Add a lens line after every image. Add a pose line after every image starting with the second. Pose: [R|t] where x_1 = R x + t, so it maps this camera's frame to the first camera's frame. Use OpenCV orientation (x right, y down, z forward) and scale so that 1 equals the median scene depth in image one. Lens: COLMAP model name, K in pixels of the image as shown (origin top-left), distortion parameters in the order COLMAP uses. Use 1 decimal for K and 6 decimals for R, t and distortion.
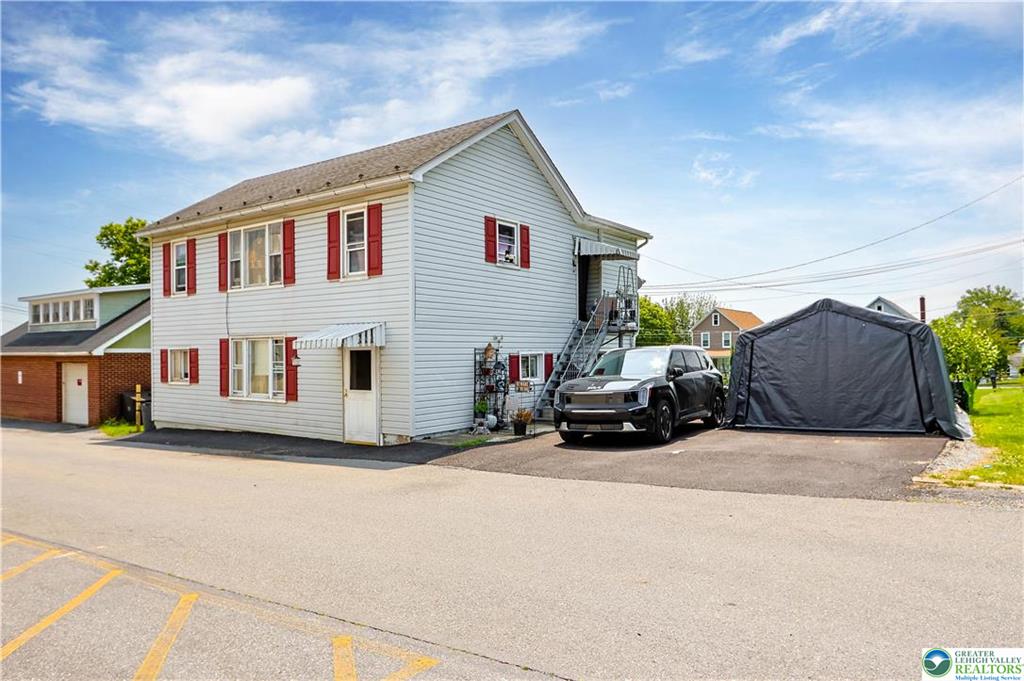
lens RADIAL K [[676.7, 0, 512.0], [0, 676.7, 340.5], [0, 0, 1]] dist [-0.002834, -0.000371]
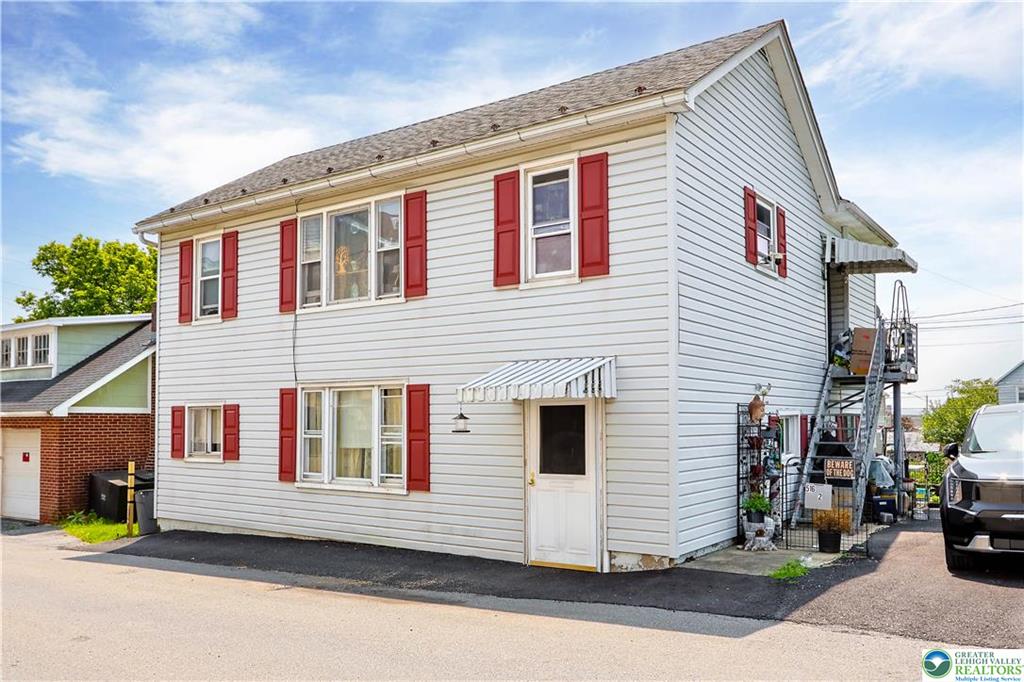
lens RADIAL K [[808.3, 0, 514.9], [0, 808.3, 377.2], [0, 0, 1]] dist [-0.012448, -0.000521]
pose [[0.999826, 0.005241, 0.017928, -0.238364], [-0.004576, 0.999308, -0.036911, 0.013741], [-0.018110, 0.036823, 0.999158, 0.264033]]
